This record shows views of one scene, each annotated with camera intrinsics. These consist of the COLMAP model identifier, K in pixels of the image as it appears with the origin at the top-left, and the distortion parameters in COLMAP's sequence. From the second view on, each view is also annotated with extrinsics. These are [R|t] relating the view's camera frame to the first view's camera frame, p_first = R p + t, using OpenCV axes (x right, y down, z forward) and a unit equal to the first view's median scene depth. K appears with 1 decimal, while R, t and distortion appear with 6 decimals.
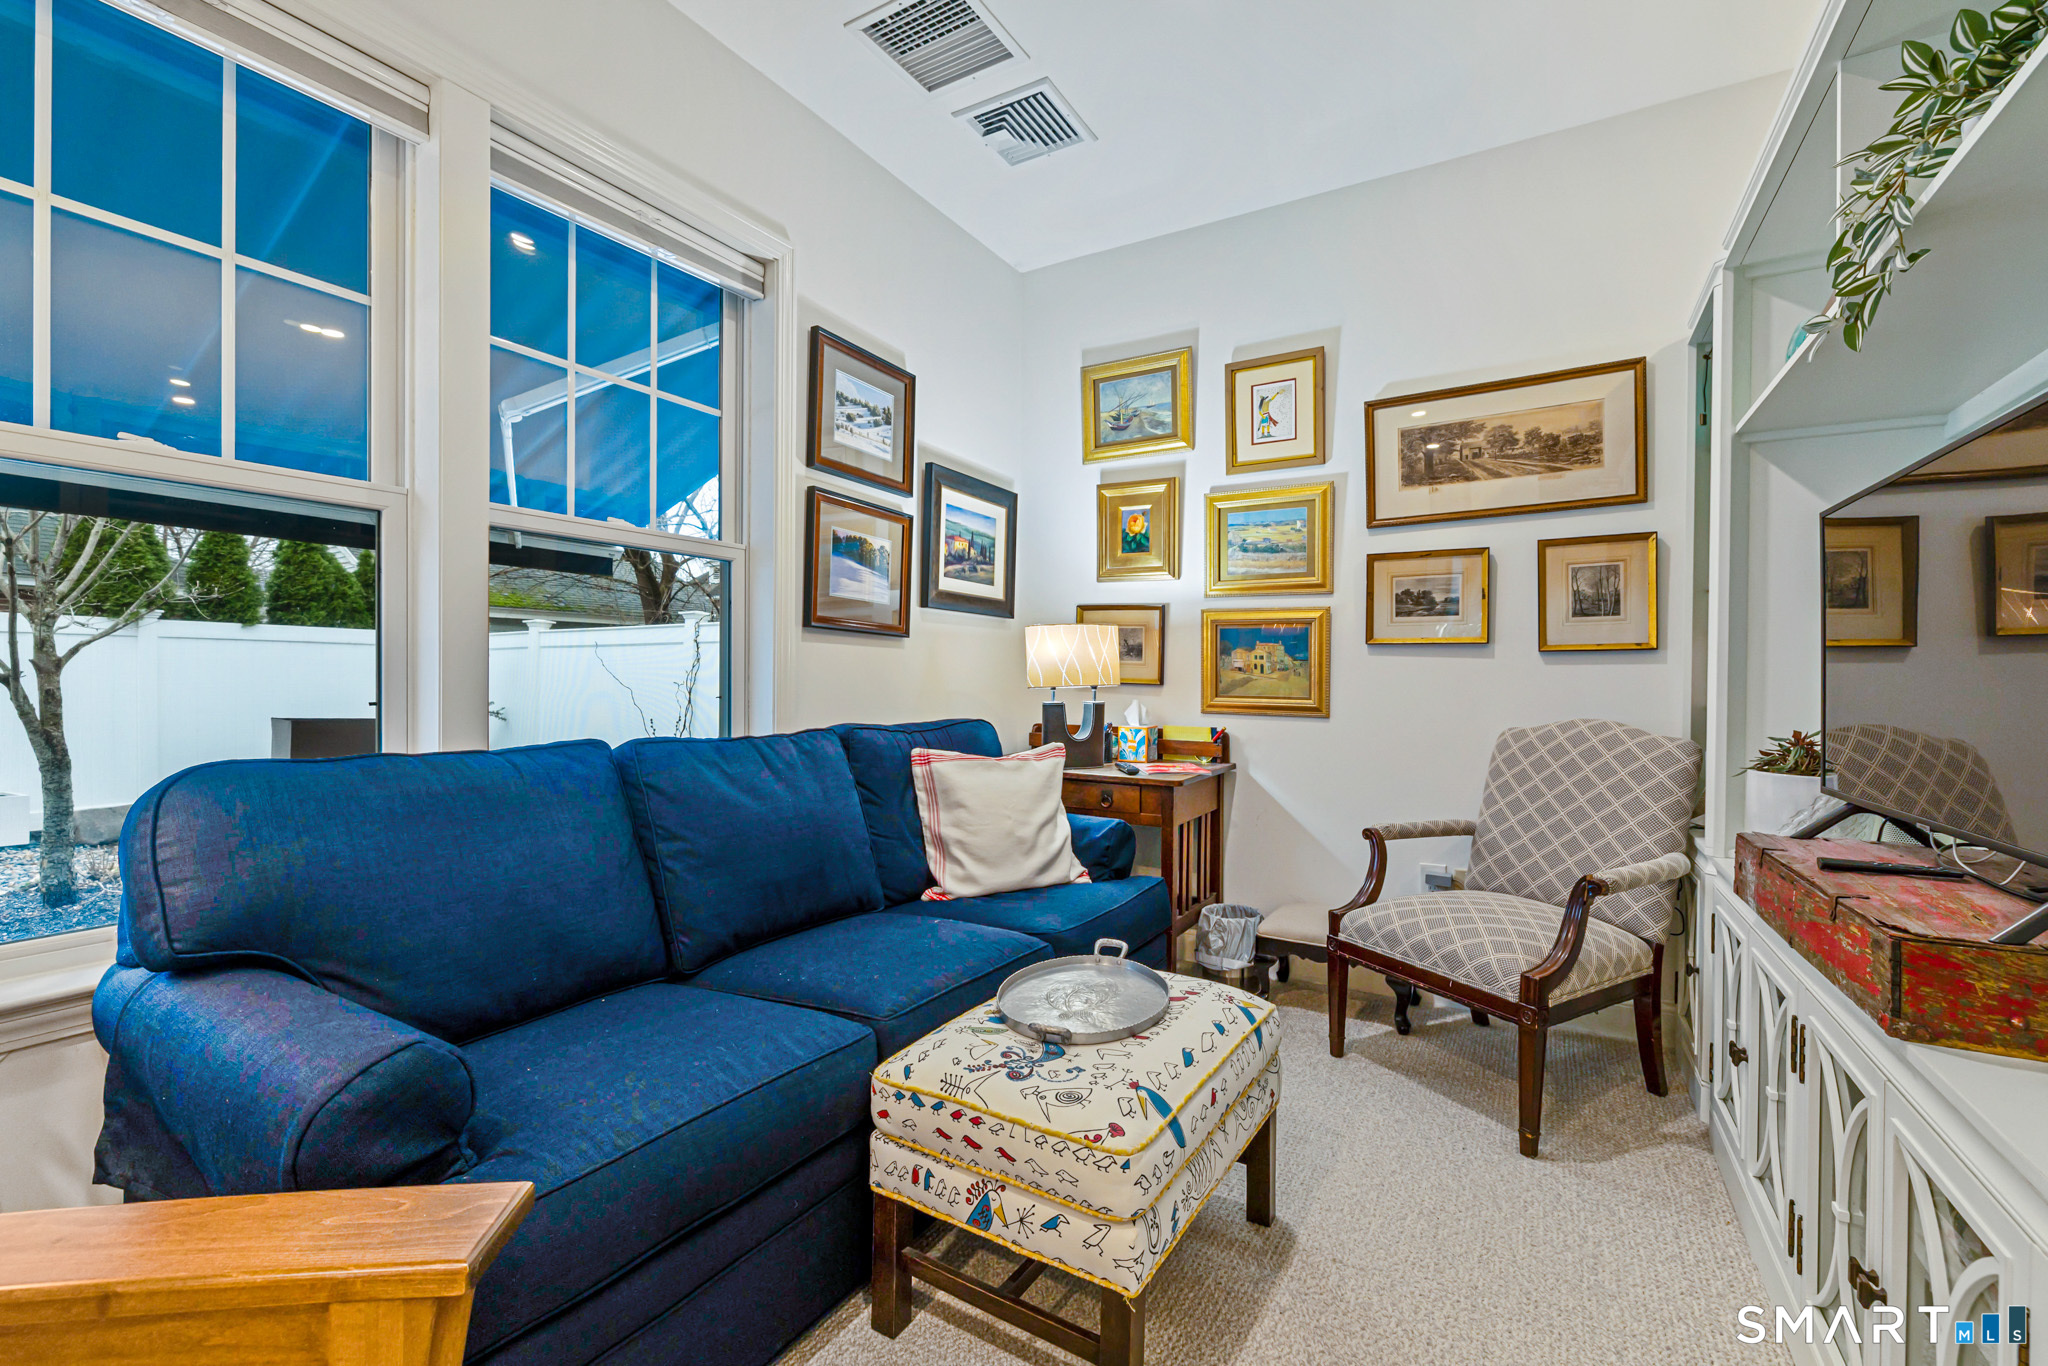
lens RADIAL K [[890.9, 0, 1017.4], [0, 890.9, 684.3], [0, 0, 1]] dist [0.001217, 0.000032]
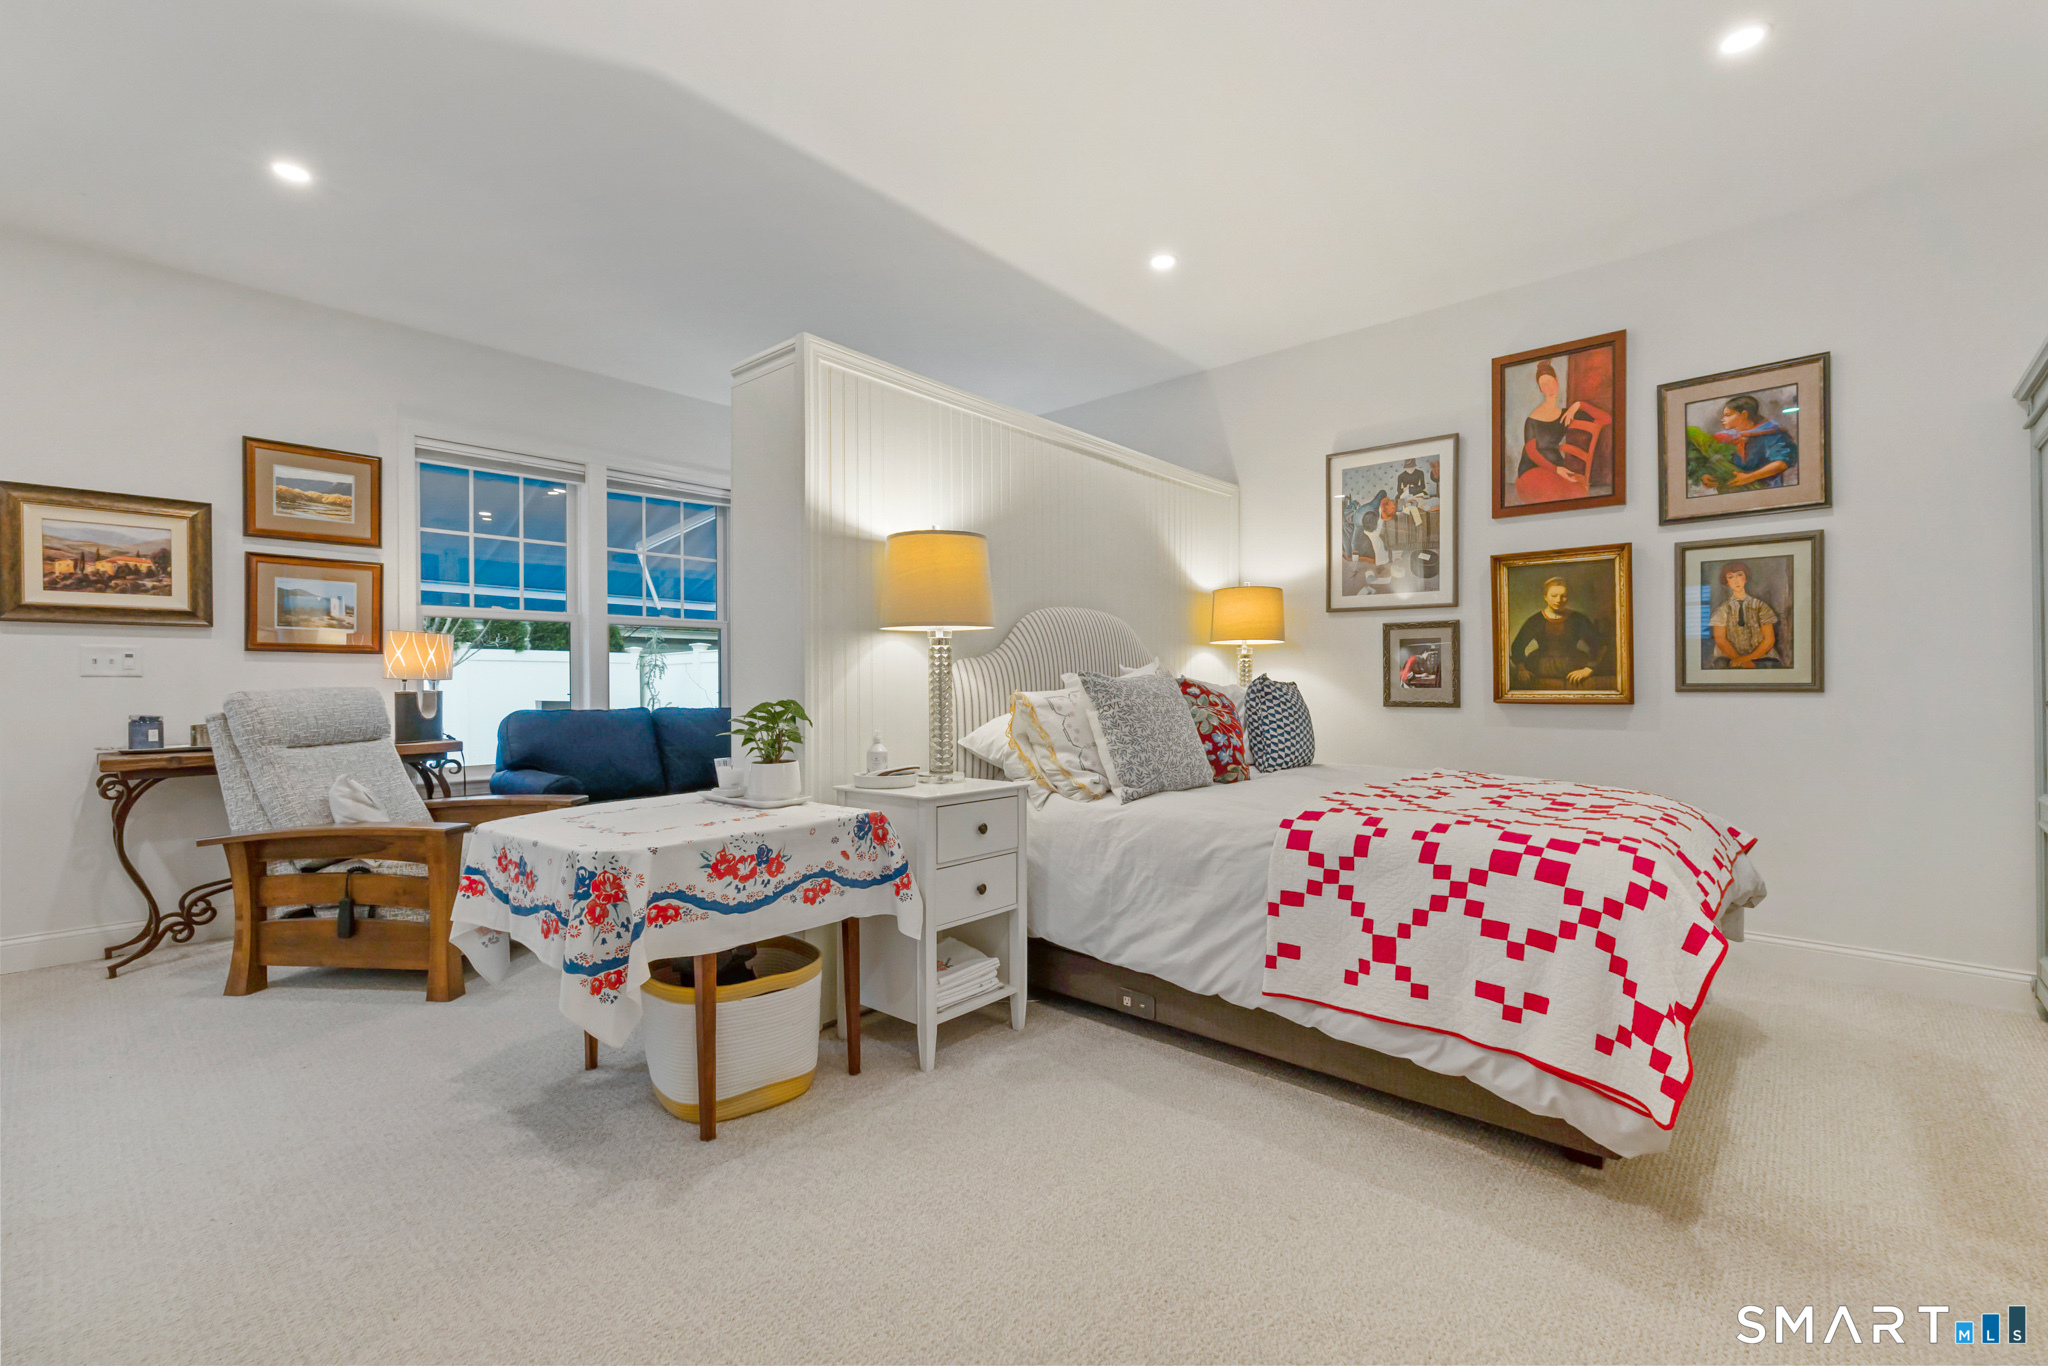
lens RADIAL K [[890.9, 0, 1025.7], [0, 890.9, 685.0], [0, 0, 1]] dist [0.001217, 0.000032]
pose [[0.981869, -0.010383, -0.189277, 0.163216], [0.010004, 0.999946, -0.002955, 0.002139], [0.189297, 0.001008, 0.981919, -0.197040]]
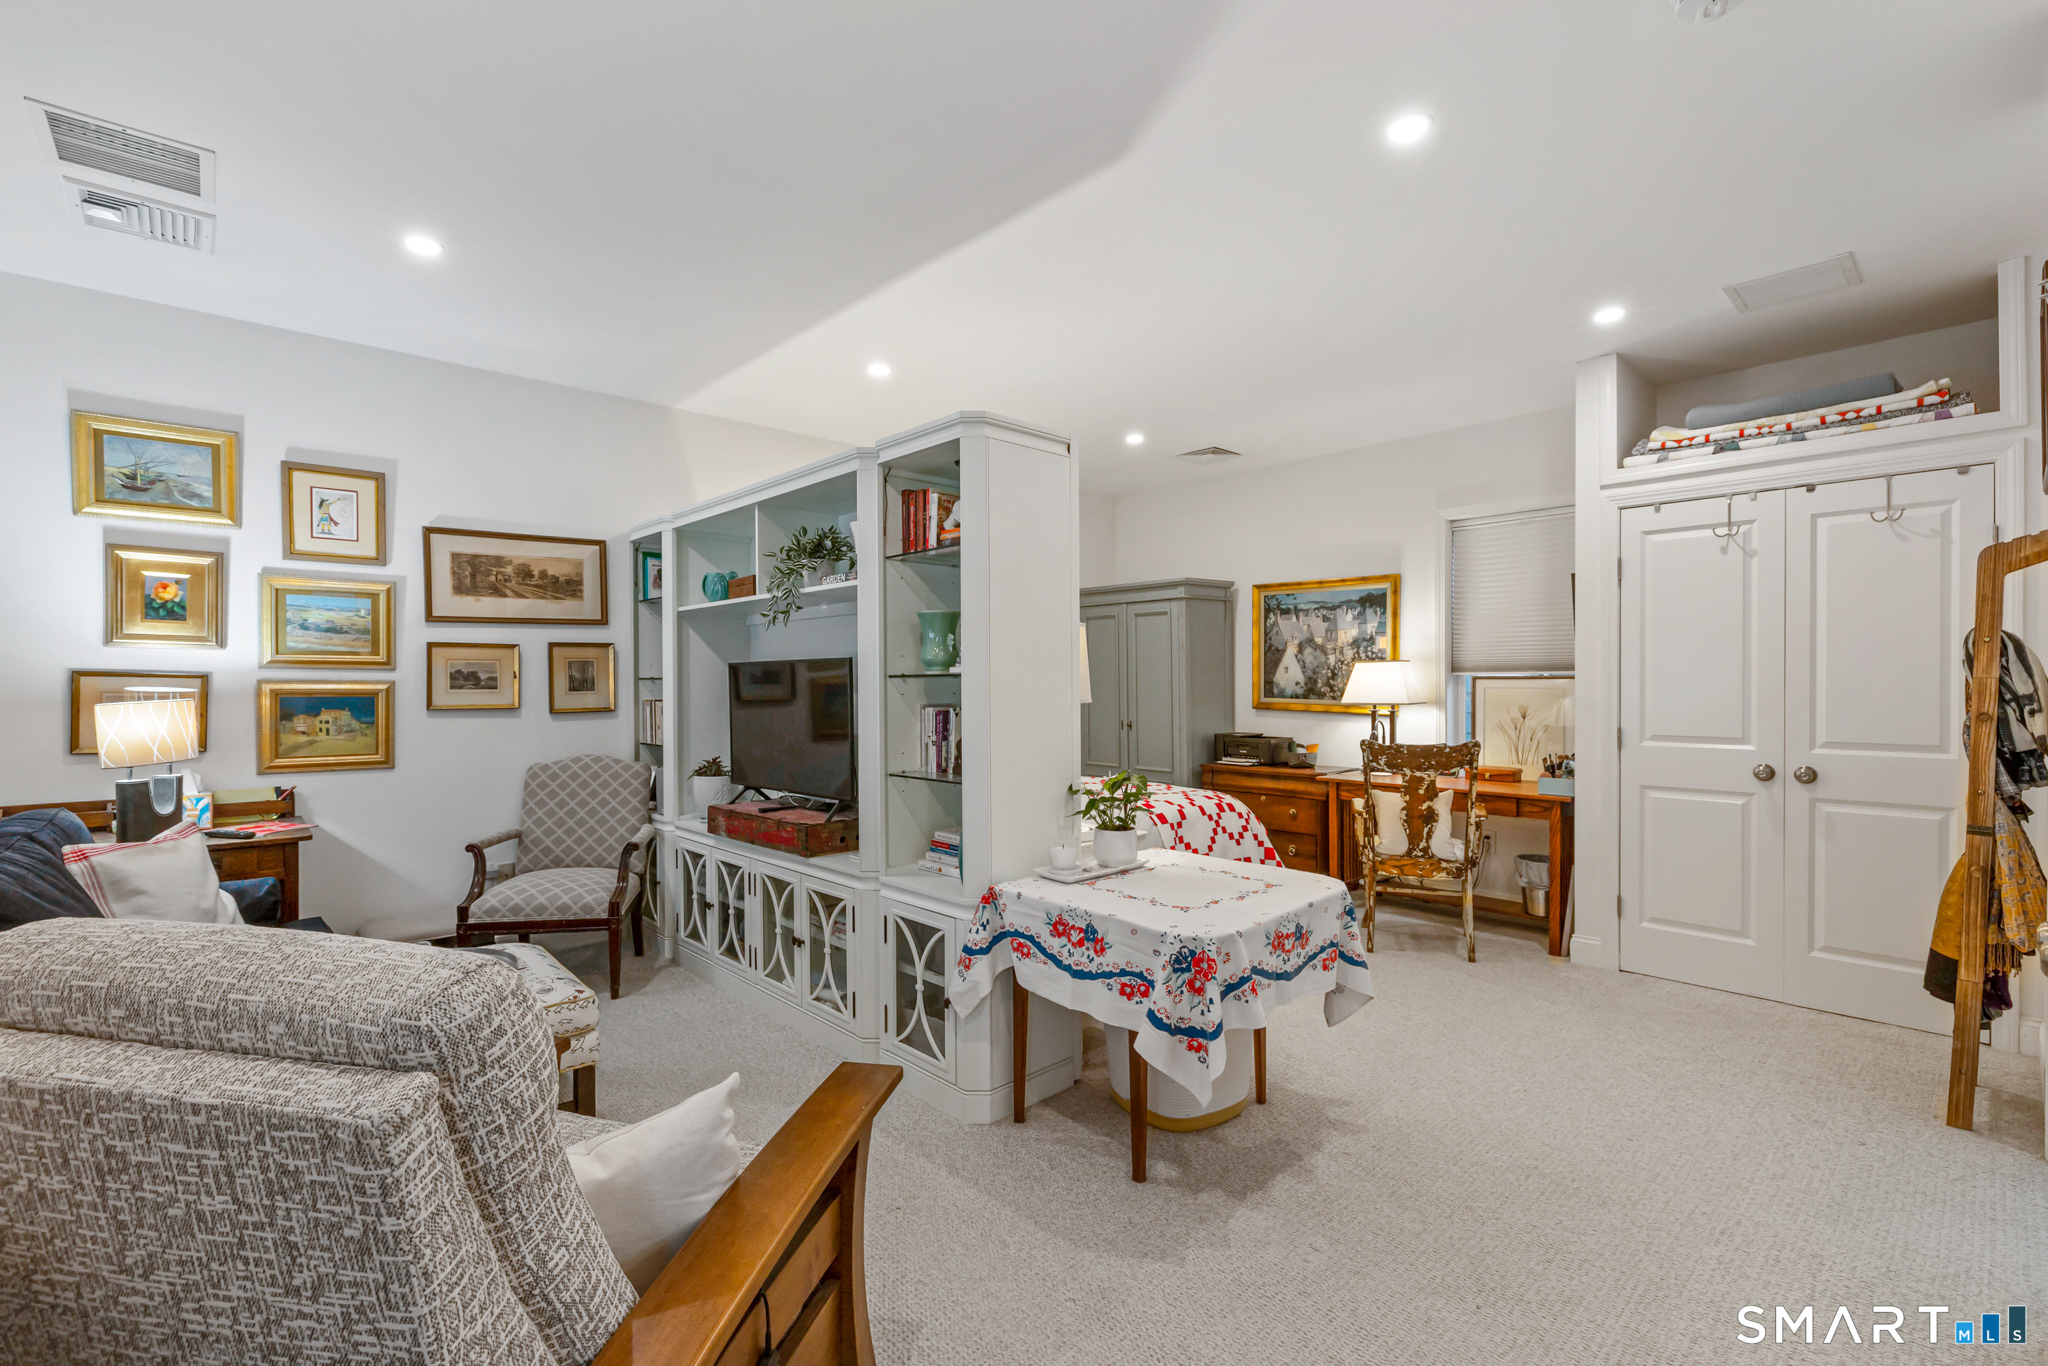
lens RADIAL K [[890.9, 0, 1023.9], [0, 890.9, 687.9], [0, 0, 1]] dist [0.001217, 0.000032]
pose [[0.280034, -0.013736, 0.959892, -0.625213], [0.013860, 0.999851, 0.010265, -0.078493], [-0.959890, 0.010429, 0.280183, -0.217130]]
